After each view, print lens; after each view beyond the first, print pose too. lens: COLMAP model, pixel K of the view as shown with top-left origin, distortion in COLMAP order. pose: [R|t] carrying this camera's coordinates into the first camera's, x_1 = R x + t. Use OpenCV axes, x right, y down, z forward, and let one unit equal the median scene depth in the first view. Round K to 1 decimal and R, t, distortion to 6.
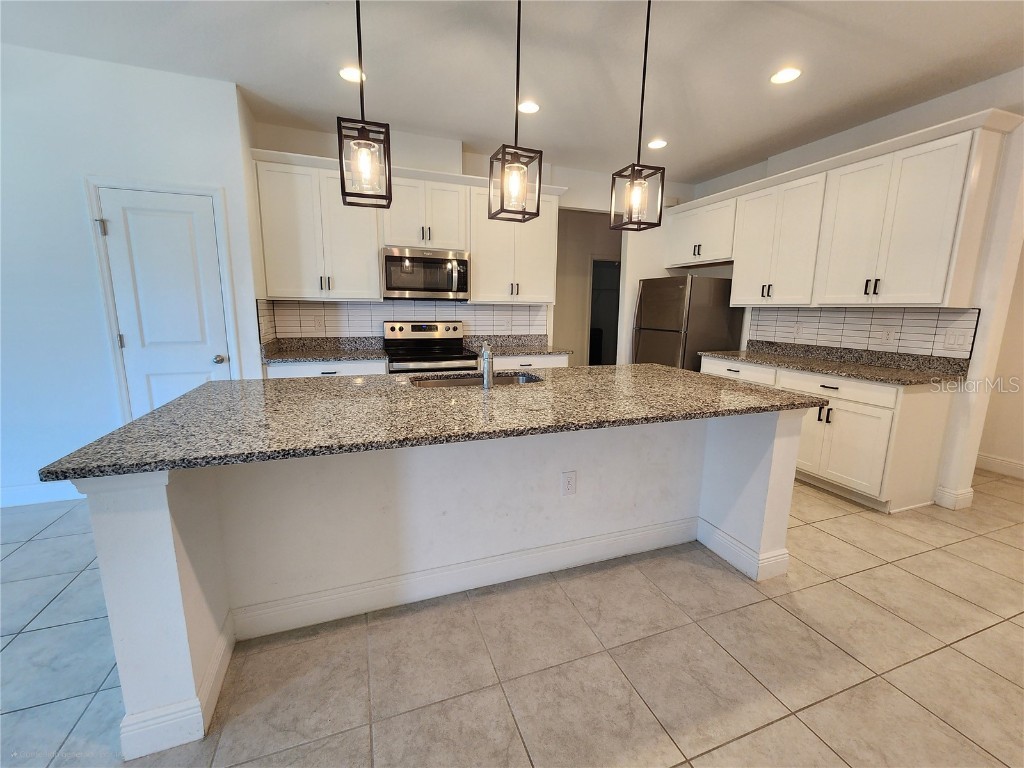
lens RADIAL K [[429.5, 0, 512.0], [0, 429.5, 384.0], [0, 0, 1]] dist [0.000412, 0.000077]
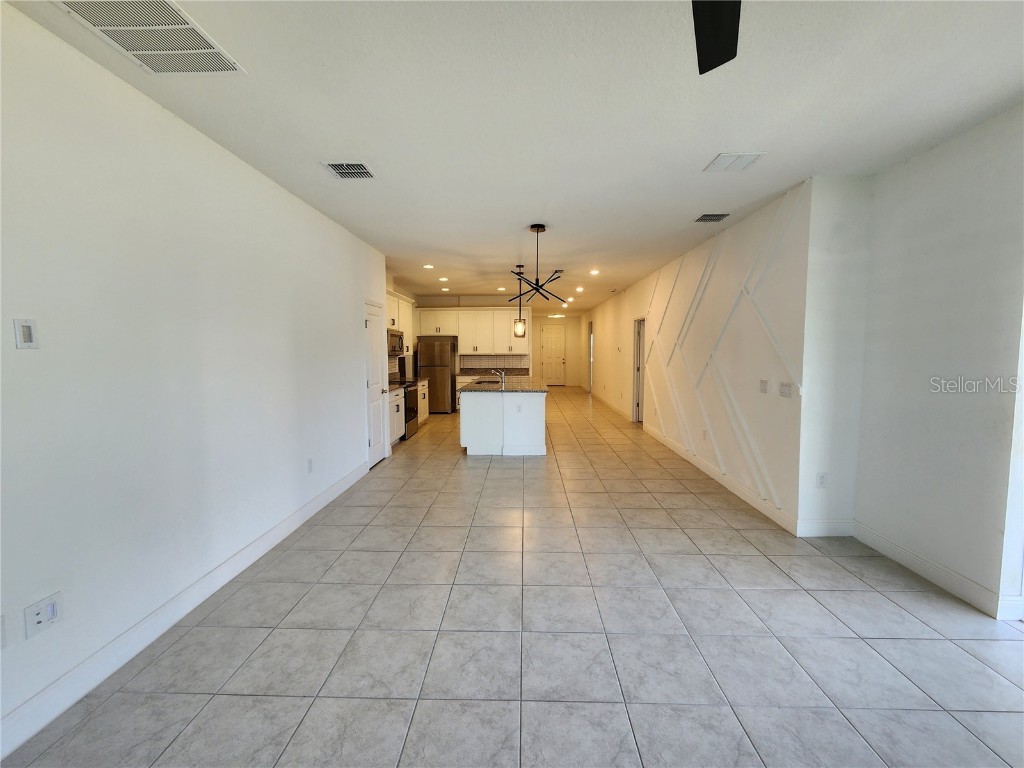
lens RADIAL K [[429.5, 0, 512.0], [0, 429.5, 384.0], [0, 0, 1]] dist [0.000412, 0.000077]
pose [[0.370561, -0.091320, 0.924308, -1.885990], [0.166984, 0.985490, 0.030420, -0.041873], [-0.913675, 0.143072, 0.380433, -0.213189]]
